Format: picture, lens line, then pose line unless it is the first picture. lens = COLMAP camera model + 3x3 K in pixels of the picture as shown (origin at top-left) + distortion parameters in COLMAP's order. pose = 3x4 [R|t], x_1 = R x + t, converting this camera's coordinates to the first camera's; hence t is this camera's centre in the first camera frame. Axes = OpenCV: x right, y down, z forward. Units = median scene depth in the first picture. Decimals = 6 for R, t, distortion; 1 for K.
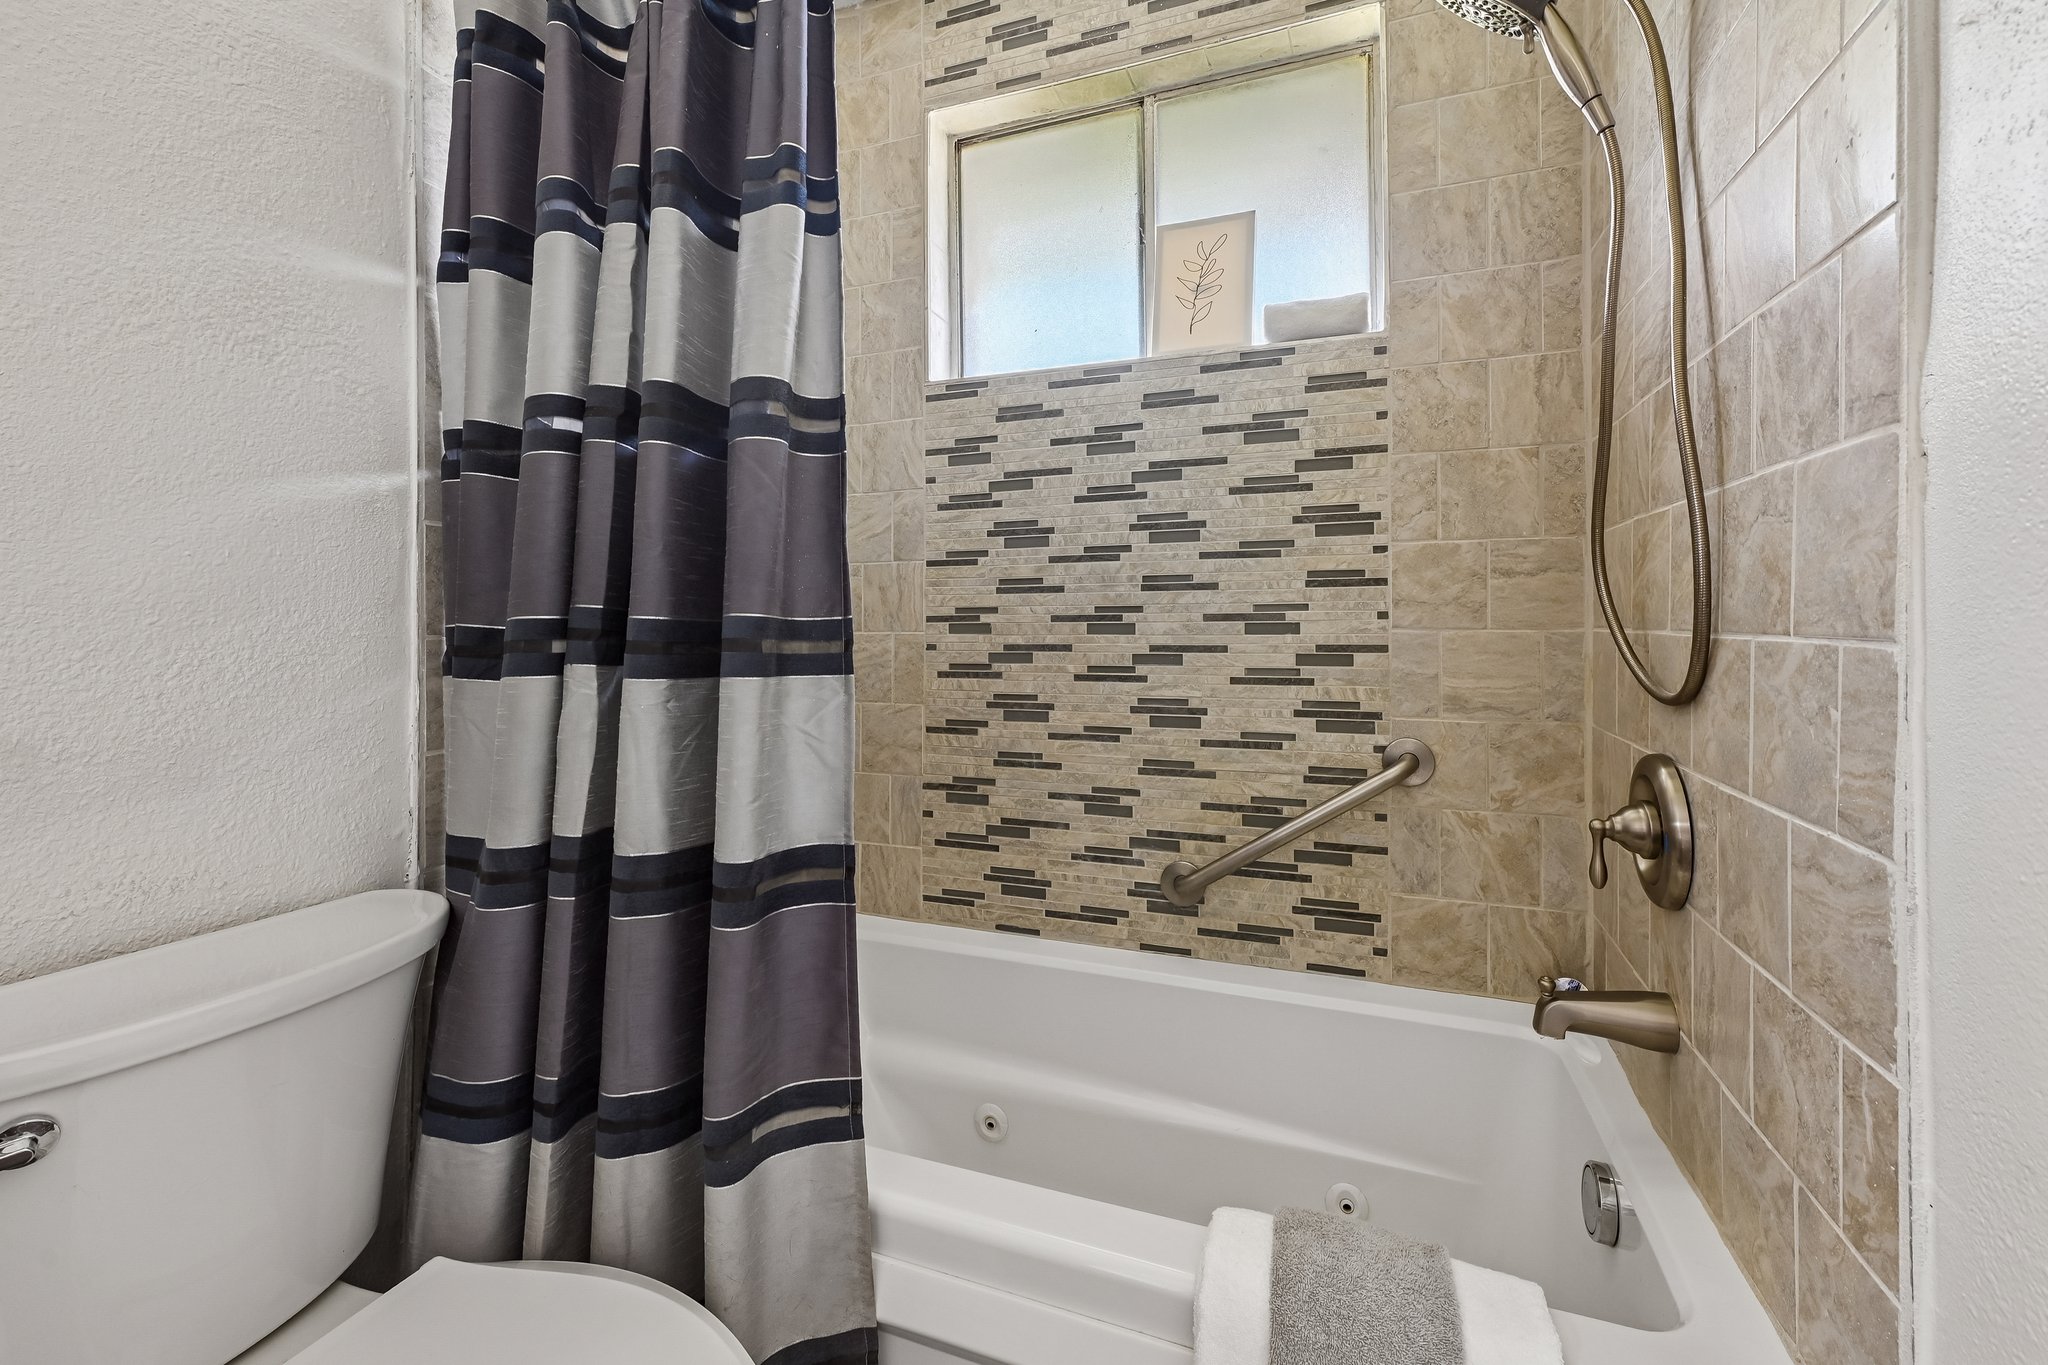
lens RADIAL K [[821.5, 0, 1032.3], [0, 821.5, 659.9], [0, 0, 1]] dist [-0.002221, -0.000119]
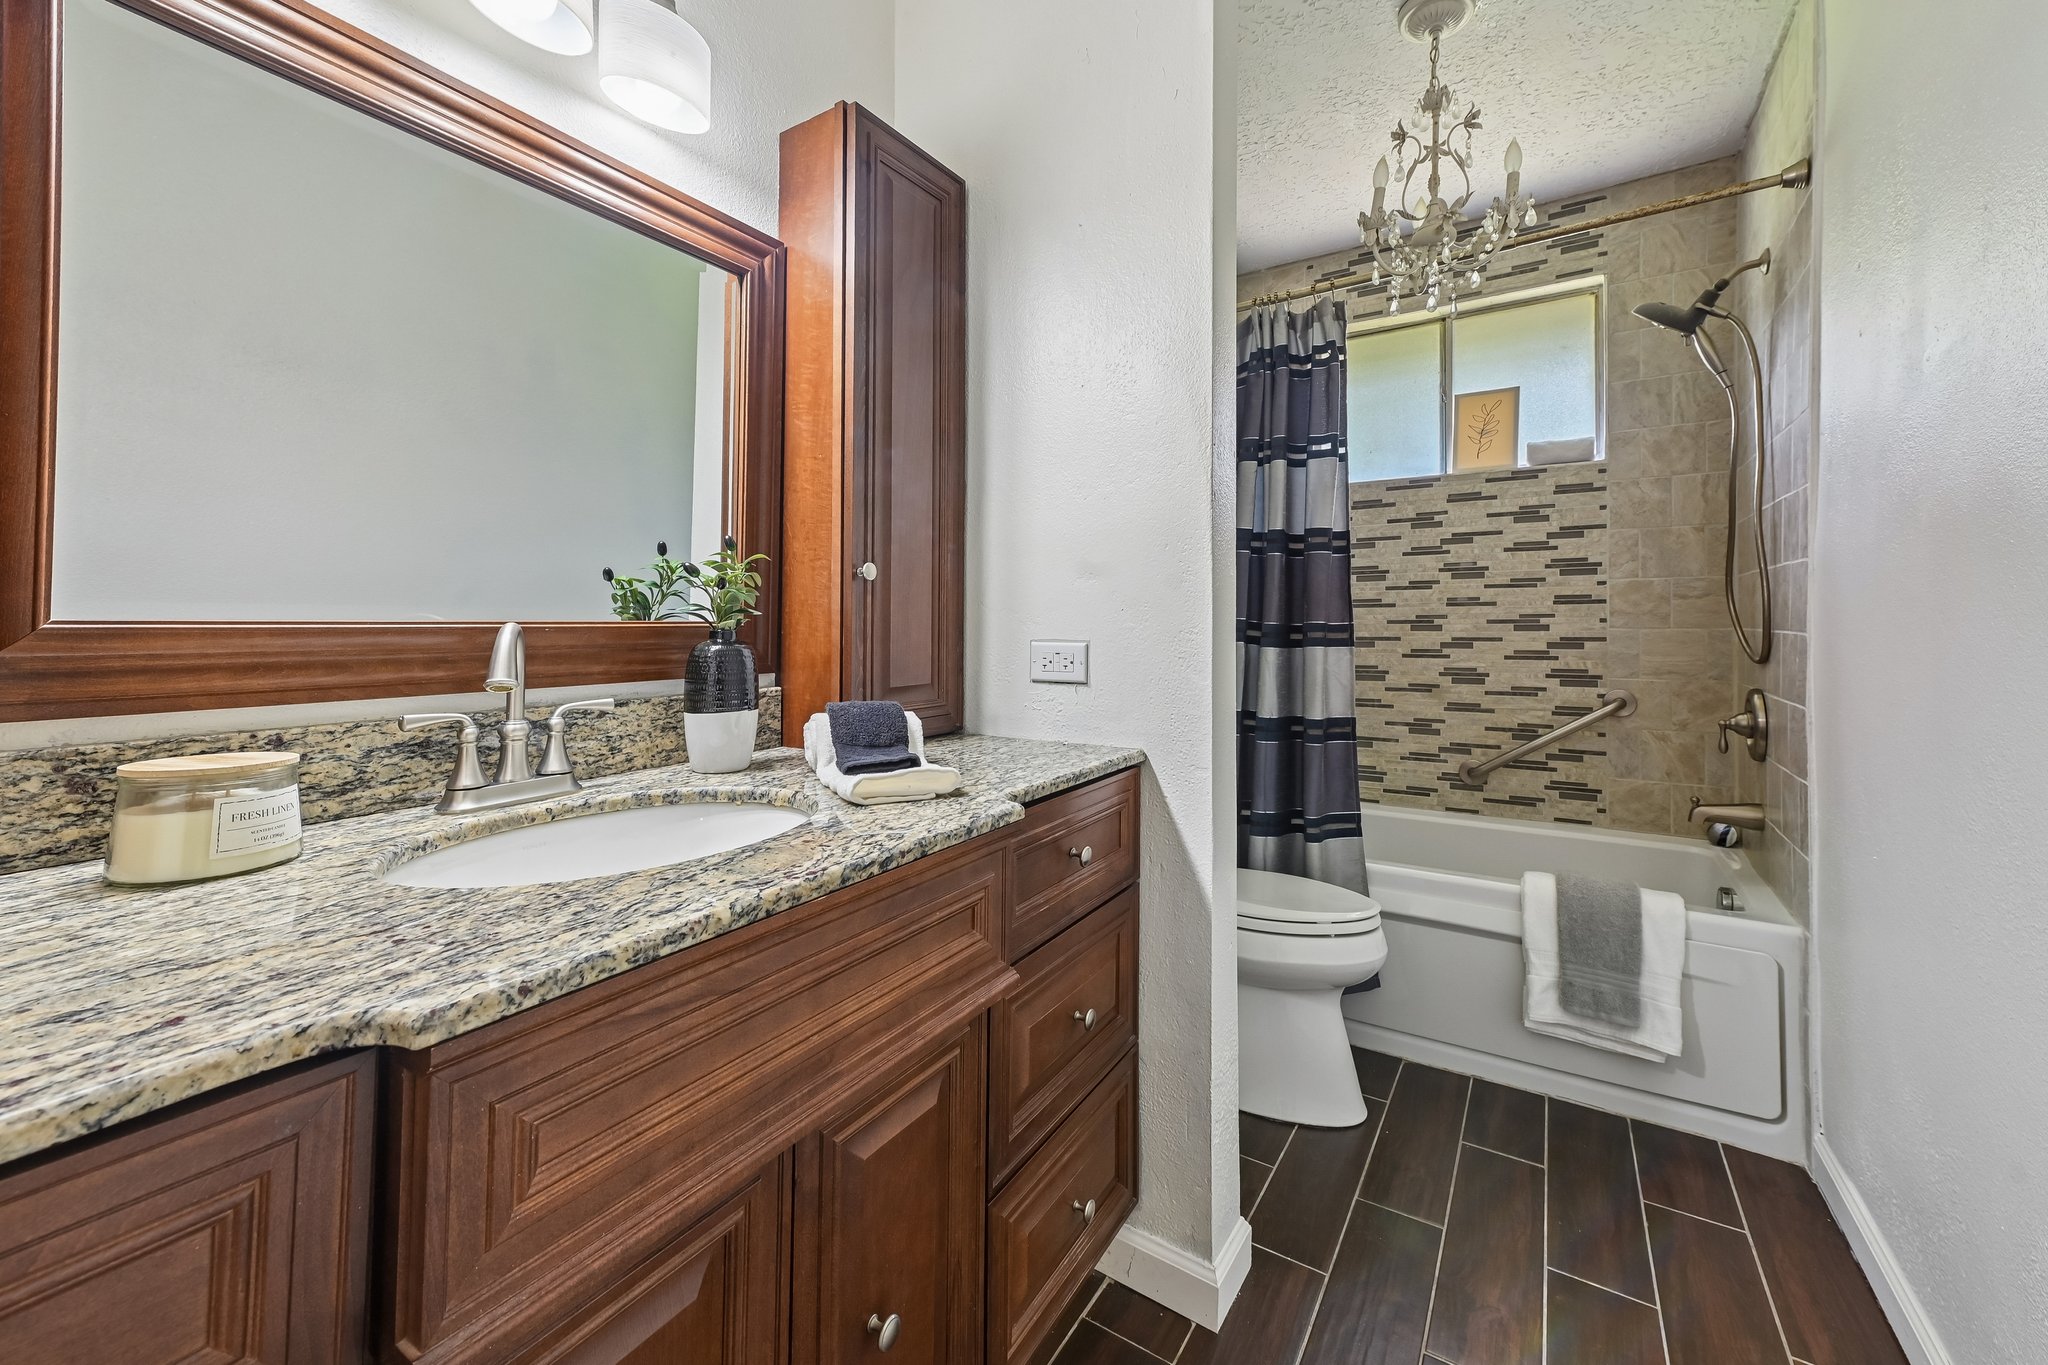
lens RADIAL K [[788.4, 0, 1040.8], [0, 788.4, 648.2], [0, 0, 1]] dist [0.013410, 0.000027]
pose [[0.978382, 0.006924, -0.206689, -0.398414], [-0.009392, 0.999896, -0.010964, 0.034863], [0.206591, 0.012669, 0.978345, -0.908158]]
